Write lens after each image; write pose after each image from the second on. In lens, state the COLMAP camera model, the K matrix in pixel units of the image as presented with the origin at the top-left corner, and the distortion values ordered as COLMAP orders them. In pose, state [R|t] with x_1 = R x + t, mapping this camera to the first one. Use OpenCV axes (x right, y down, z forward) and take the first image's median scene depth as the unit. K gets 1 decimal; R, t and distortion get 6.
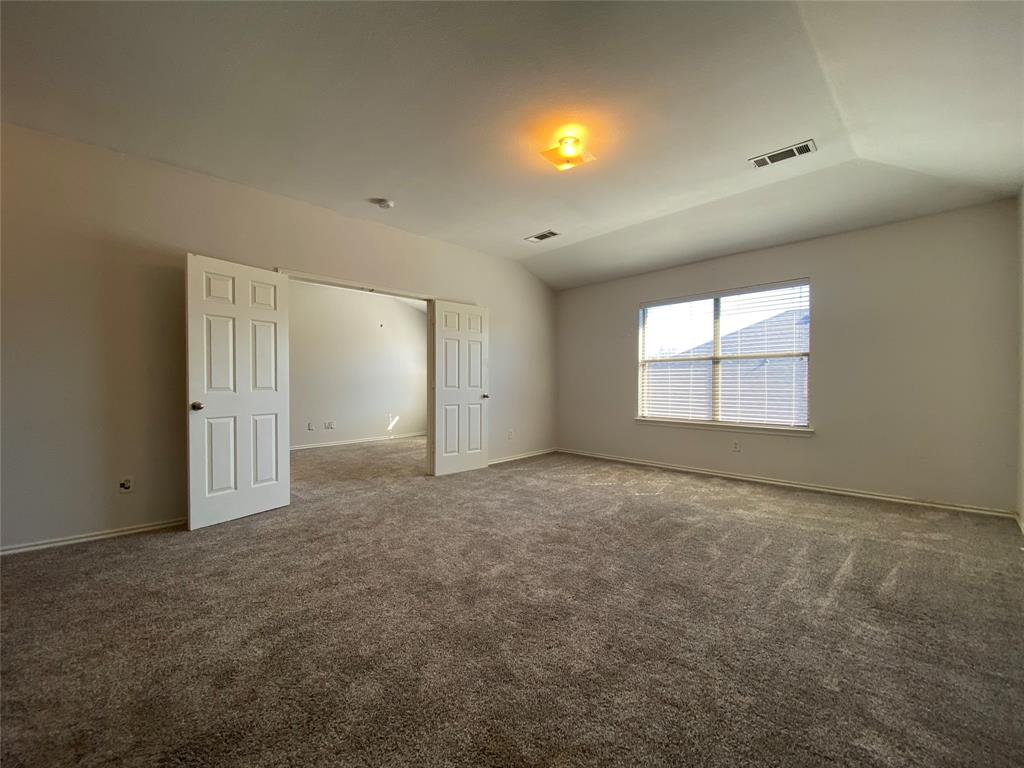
lens RADIAL K [[412.1, 0, 511.8], [0, 412.1, 386.7], [0, 0, 1]] dist [0.031755, -0.027819]
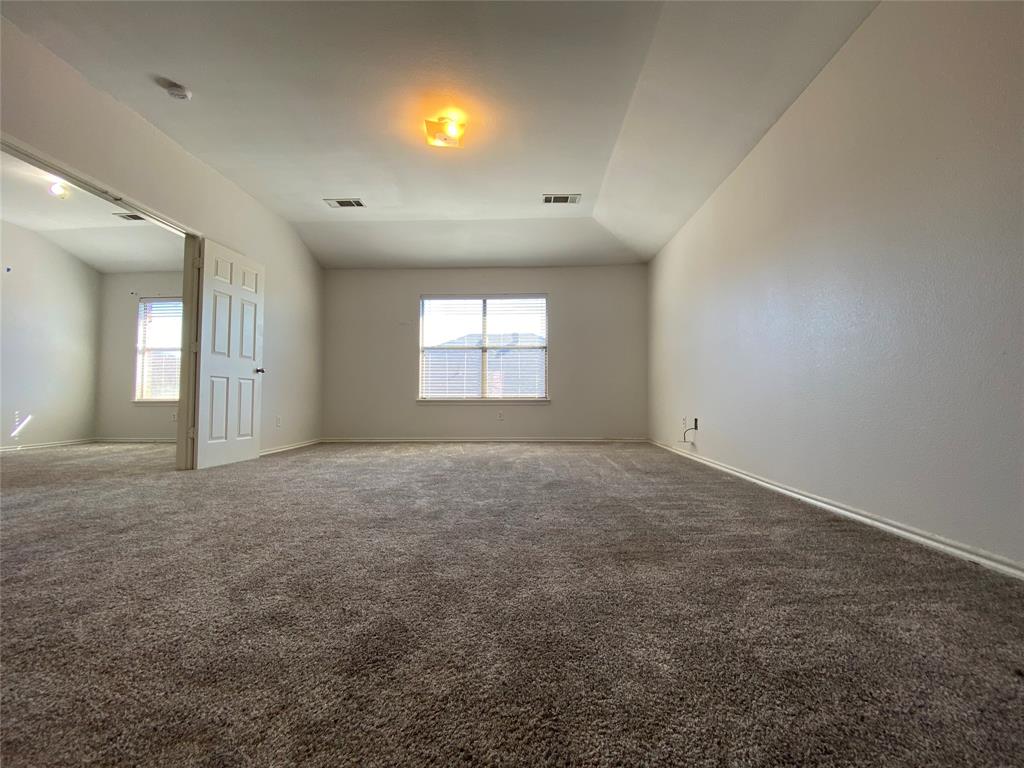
lens RADIAL K [[412.1, 0, 511.8], [0, 412.1, 386.7], [0, 0, 1]] dist [0.031755, -0.027819]
pose [[0.733434, 0.024800, 0.679308, -0.278711], [0.004144, 0.999153, -0.040951, 0.098438], [-0.679748, 0.032850, 0.732710, 0.048718]]
